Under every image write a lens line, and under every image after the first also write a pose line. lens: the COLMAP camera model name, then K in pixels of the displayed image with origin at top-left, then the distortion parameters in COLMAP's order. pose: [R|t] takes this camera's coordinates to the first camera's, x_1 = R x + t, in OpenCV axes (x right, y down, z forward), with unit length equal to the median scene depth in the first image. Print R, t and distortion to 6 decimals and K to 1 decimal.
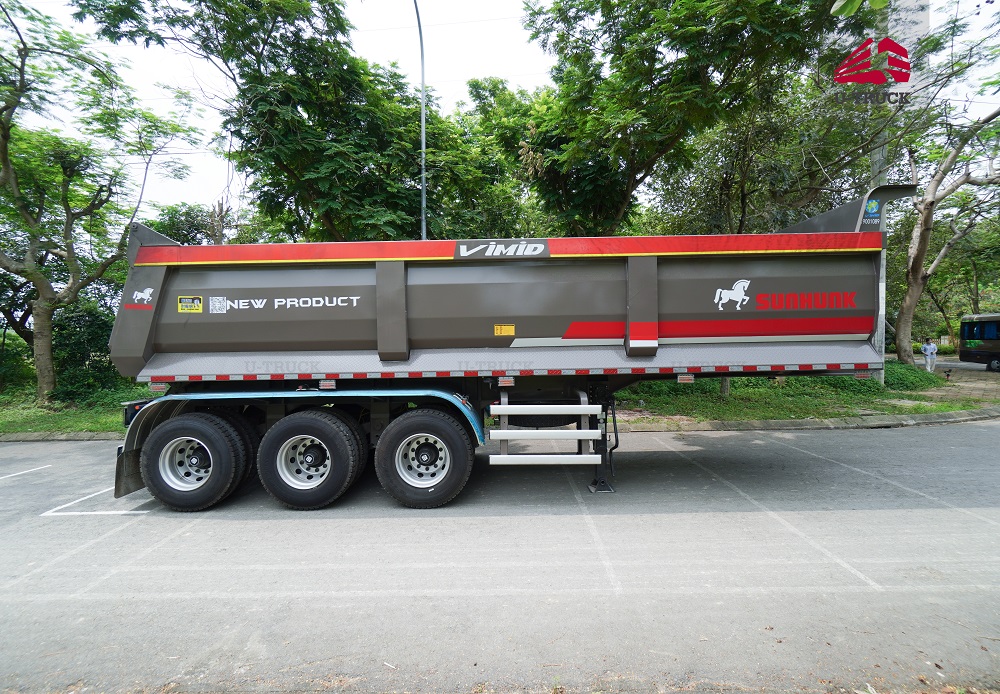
lens RADIAL K [[435.4, 0, 500.0], [0, 435.4, 347.0], [0, 0, 1]] dist [-0.000507, 0.000785]
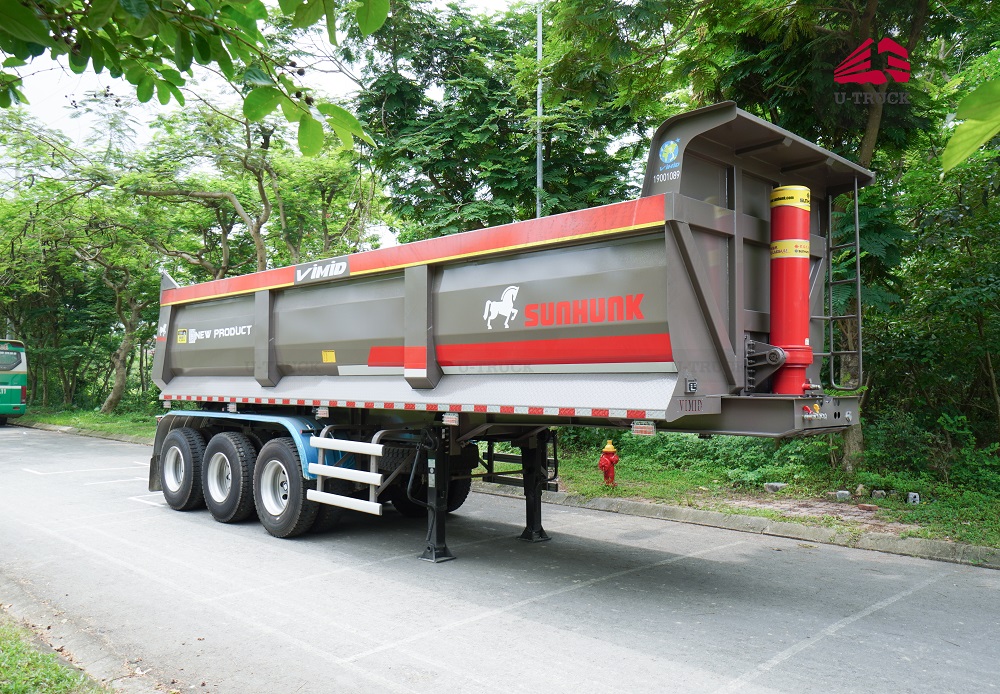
lens RADIAL K [[803.3, 0, 500.0], [0, 803.3, 347.0], [0, 0, 1]] dist [0.010635, 0.002487]
pose [[0.705987, -0.010343, -0.708149, 1.480230], [-0.008157, 0.999708, -0.022734, -0.024080], [0.708177, 0.021826, 0.705697, 0.055586]]
